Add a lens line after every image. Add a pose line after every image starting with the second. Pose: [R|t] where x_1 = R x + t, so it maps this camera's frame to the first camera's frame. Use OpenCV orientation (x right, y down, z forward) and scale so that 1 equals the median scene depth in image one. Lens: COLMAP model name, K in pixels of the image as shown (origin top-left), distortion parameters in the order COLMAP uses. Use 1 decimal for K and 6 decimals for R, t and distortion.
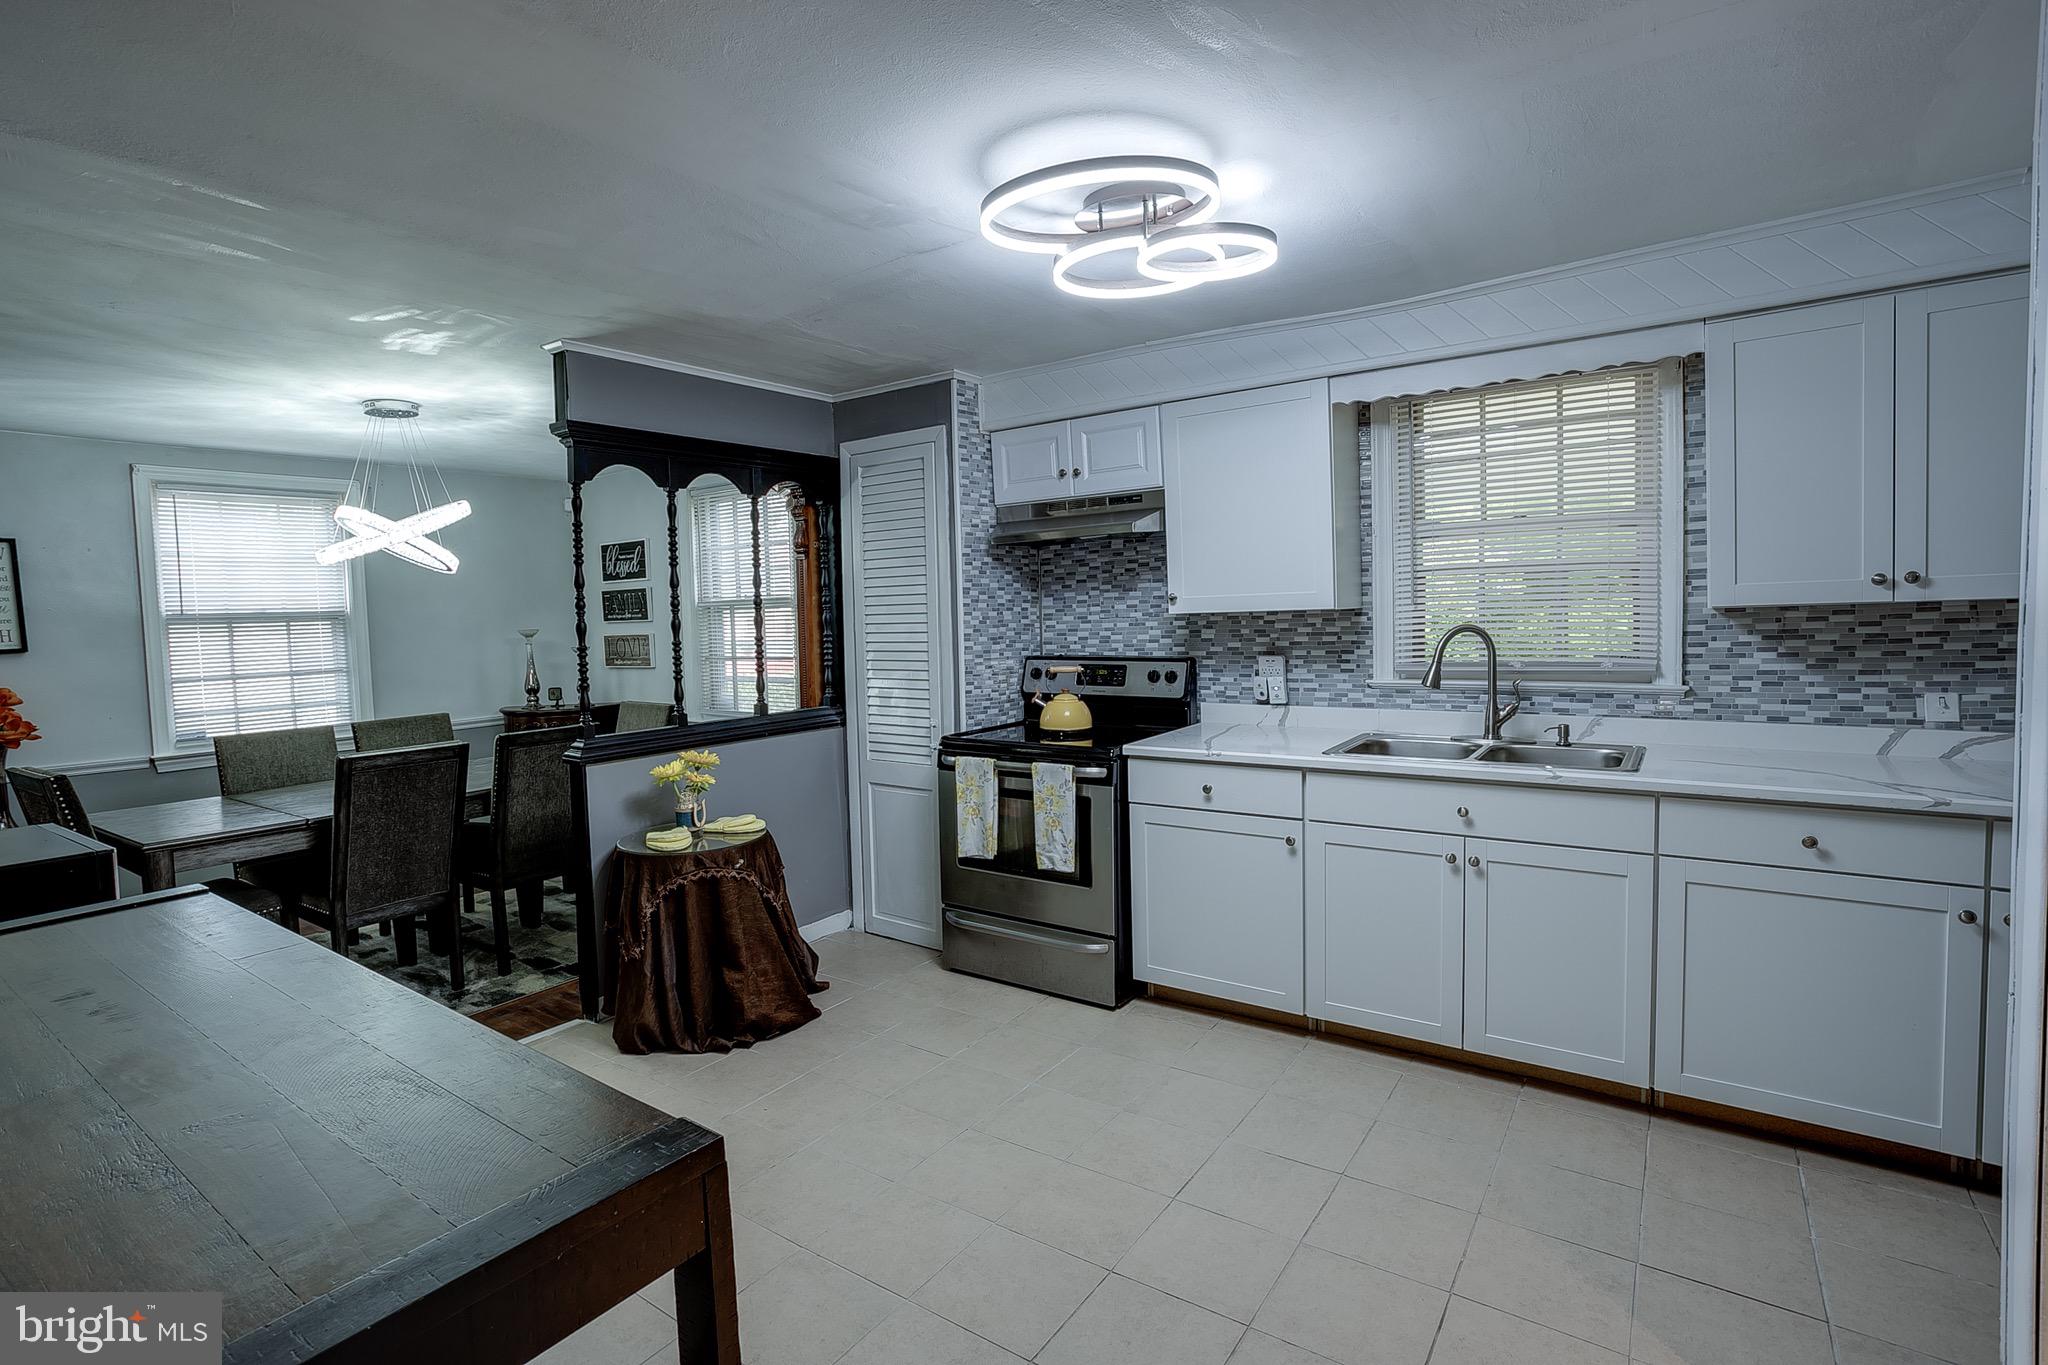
lens RADIAL K [[999.0, 0, 1026.1], [0, 999.0, 675.0], [0, 0, 1]] dist [-0.006724, 0.000015]
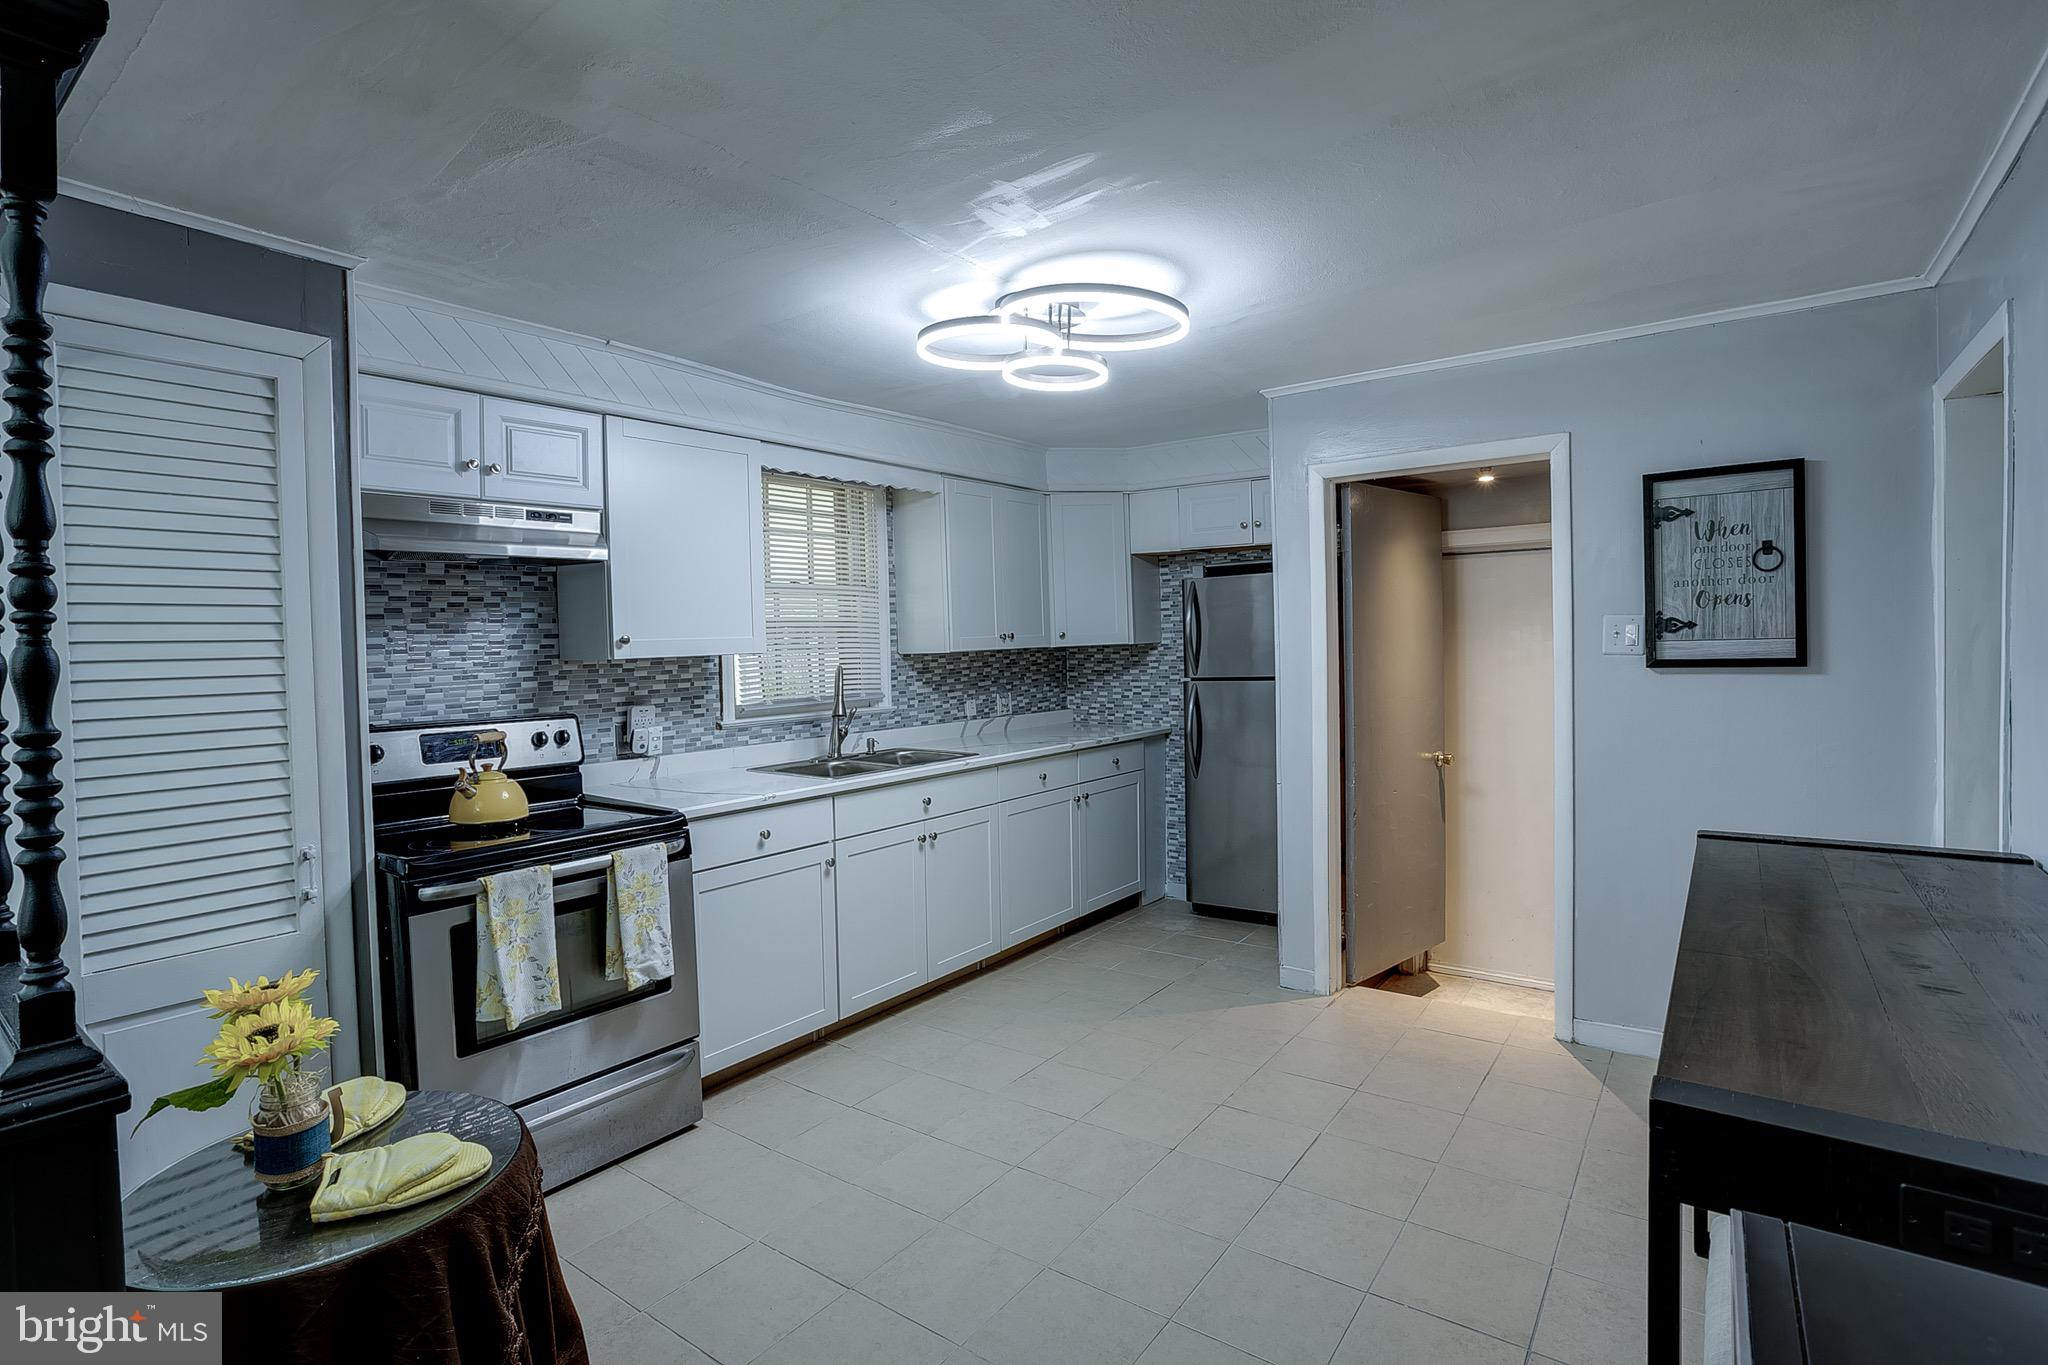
lens RADIAL K [[999.0, 0, 1024.0], [0, 999.0, 674.3], [0, 0, 1]] dist [-0.006724, 0.000015]
pose [[0.045871, -0.008203, 0.998914, -0.693412], [0.087326, 0.996171, 0.004170, -0.021545], [-0.995123, 0.087040, 0.046412, 0.611558]]
